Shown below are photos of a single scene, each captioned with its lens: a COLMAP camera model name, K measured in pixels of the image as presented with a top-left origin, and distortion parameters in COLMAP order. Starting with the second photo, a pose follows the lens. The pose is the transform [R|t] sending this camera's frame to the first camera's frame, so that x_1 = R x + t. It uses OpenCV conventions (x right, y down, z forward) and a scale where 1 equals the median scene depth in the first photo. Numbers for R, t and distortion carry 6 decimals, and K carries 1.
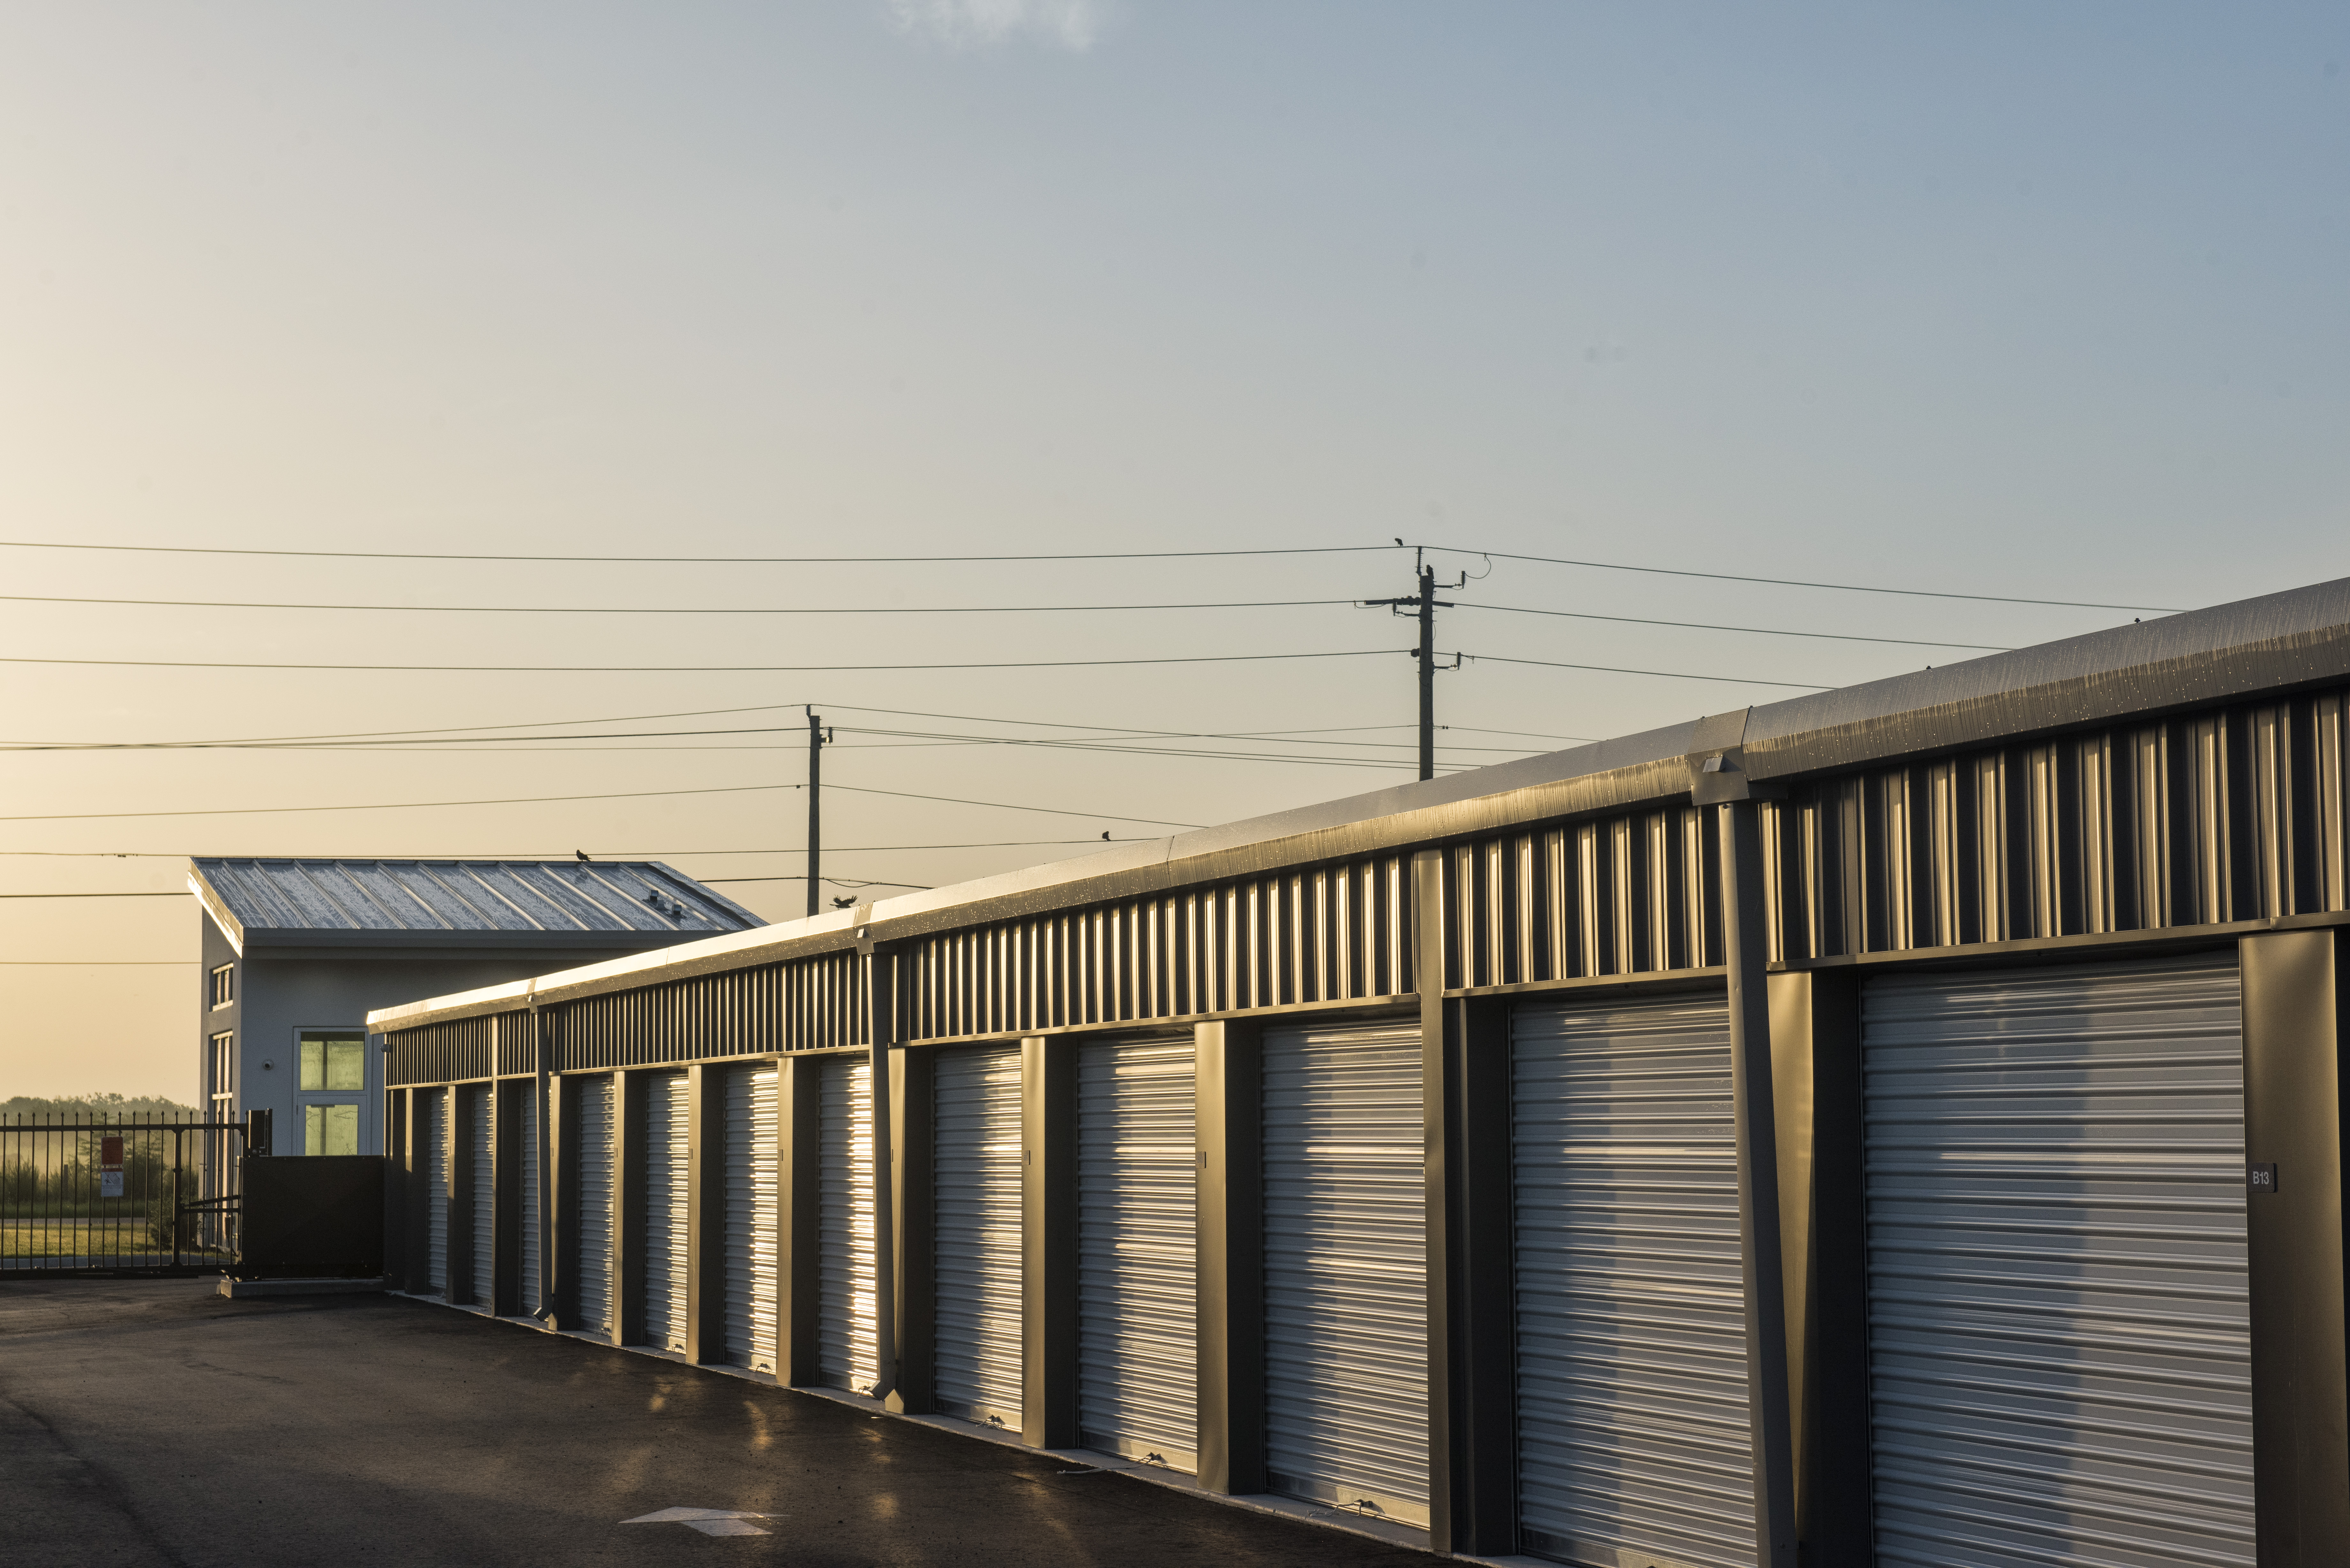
lens RADIAL K [[4728.6, 0, 1174.8], [0, 4728.6, 781.4], [0, 0, 1]] dist [0.314511, 0.000000]
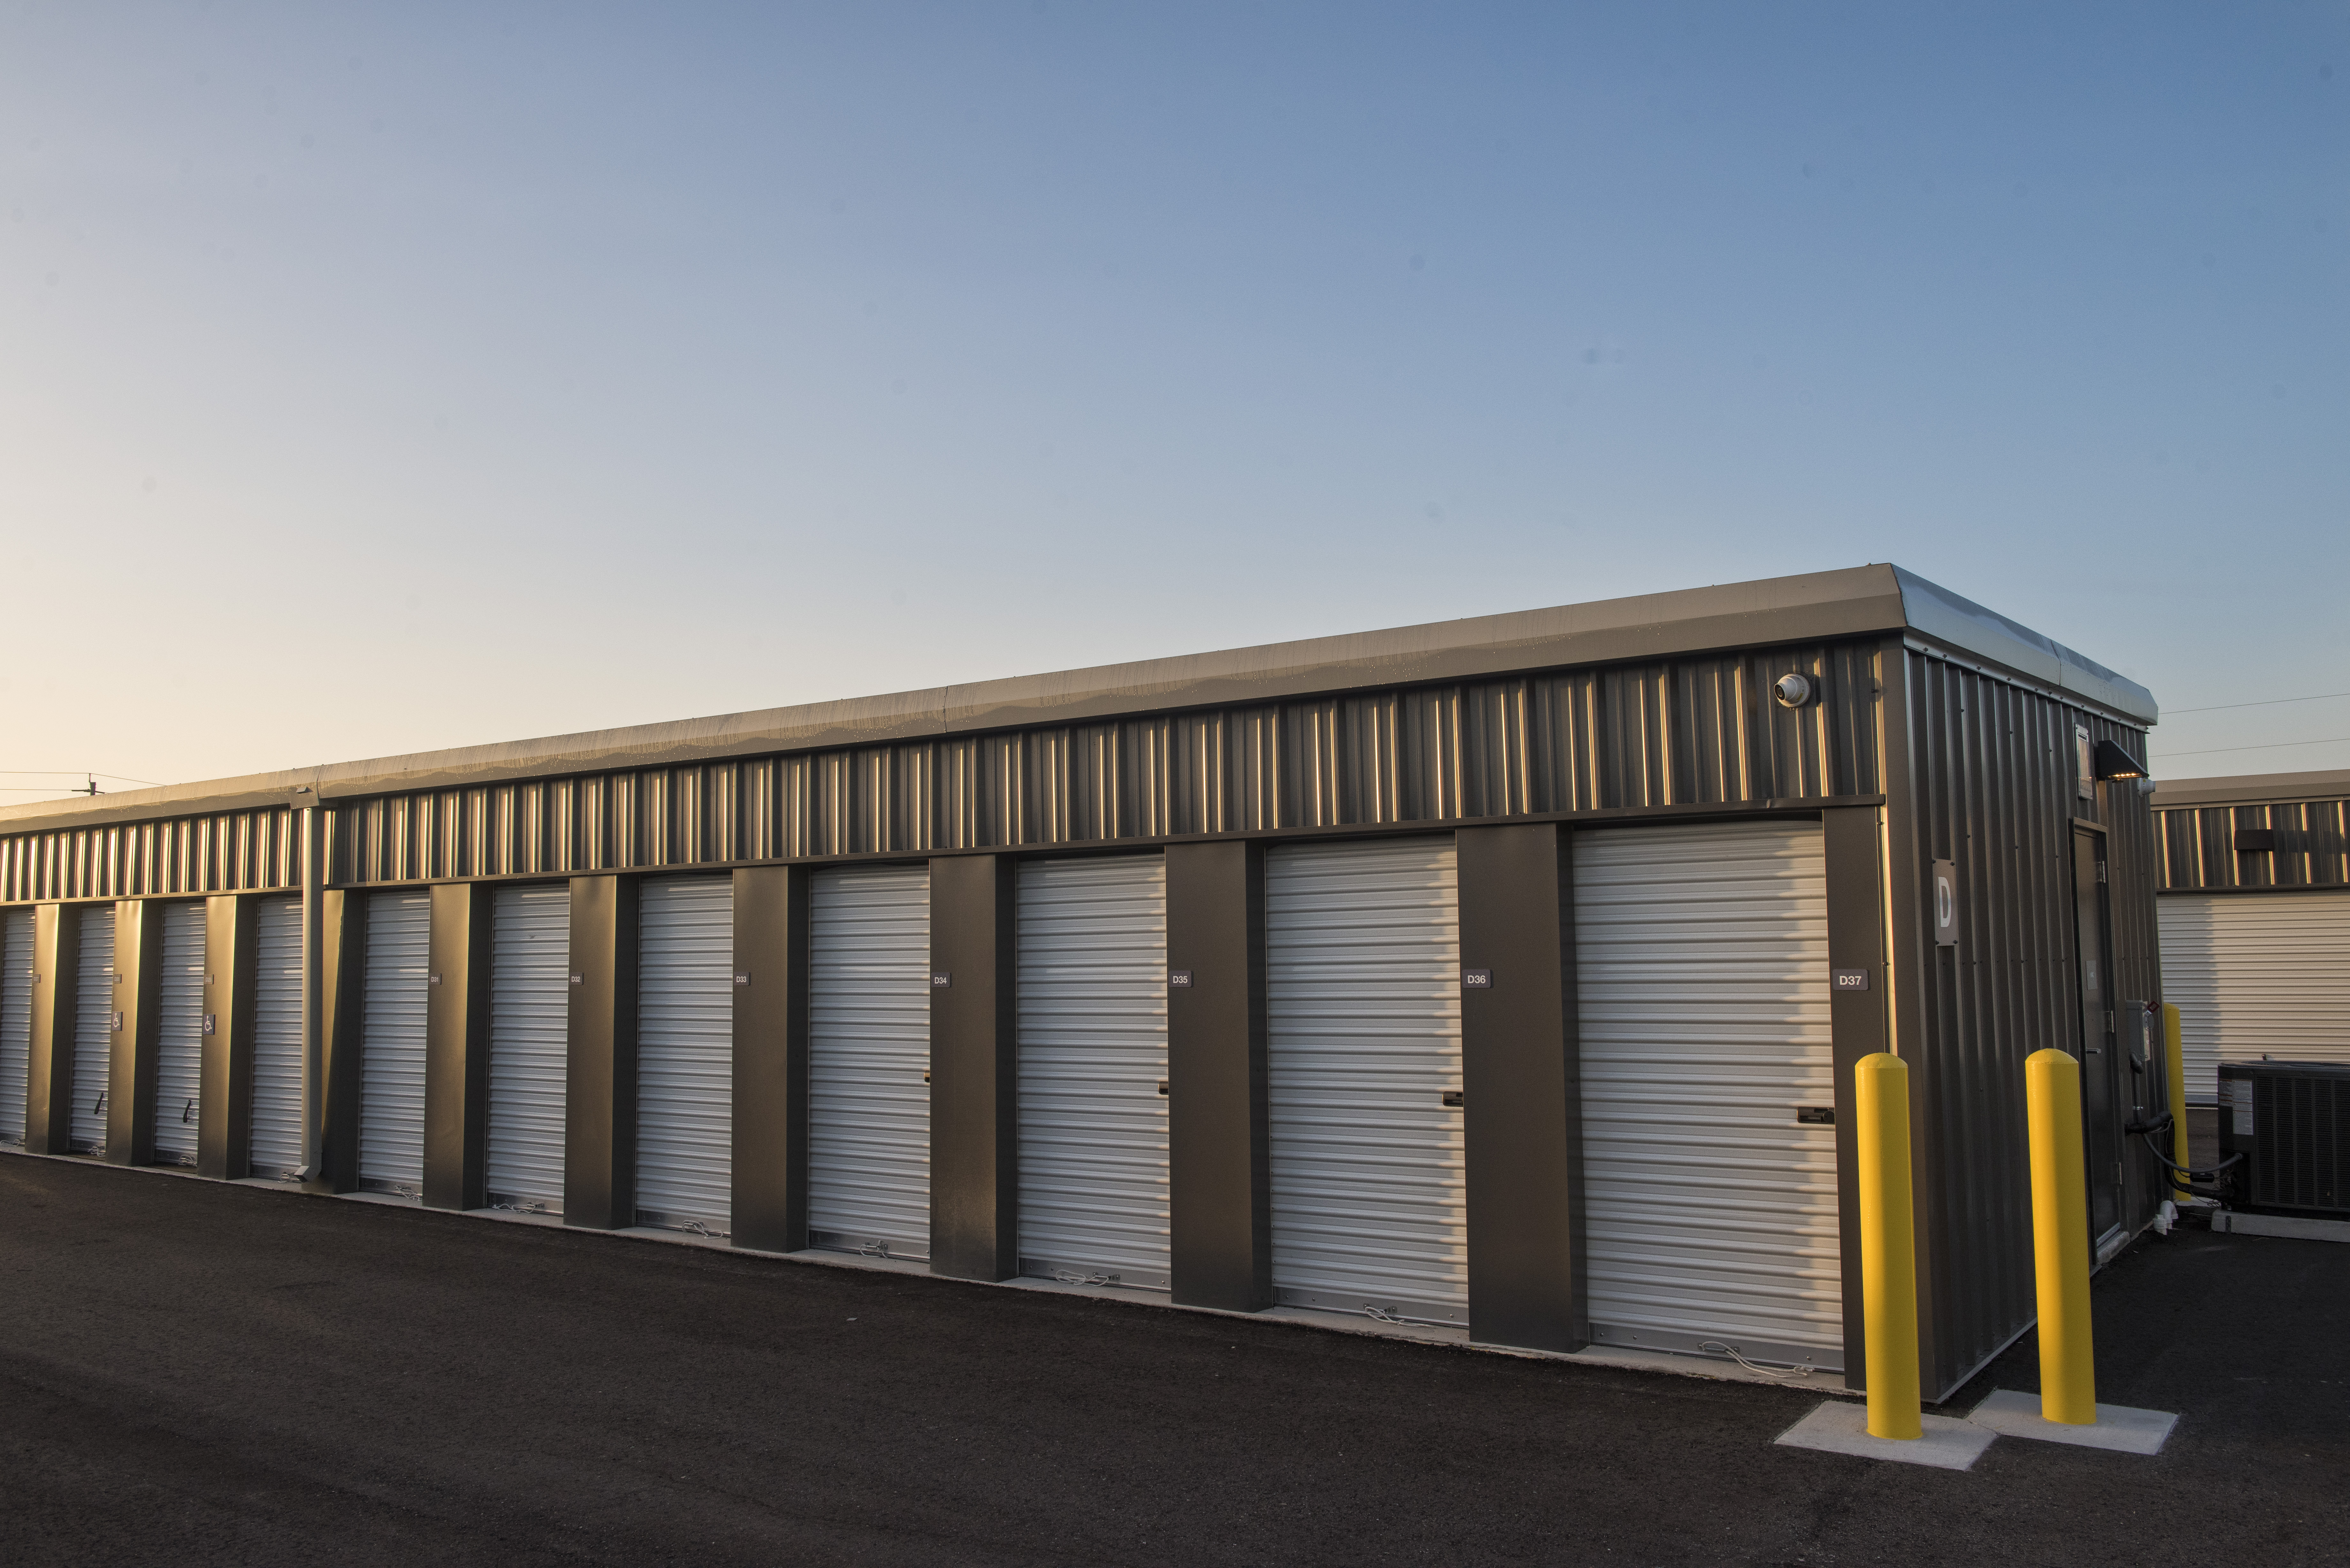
lens RADIAL K [[1580.4, 0, 1176.8], [0, 1580.4, 801.3], [0, 0, 1]] dist [-0.002848, 0.001609]
pose [[0.743565, 0.064695, 0.665527, -0.090364], [-0.045083, 0.997894, -0.046634, 0.023503], [-0.667142, 0.004671, 0.744916, 0.303441]]
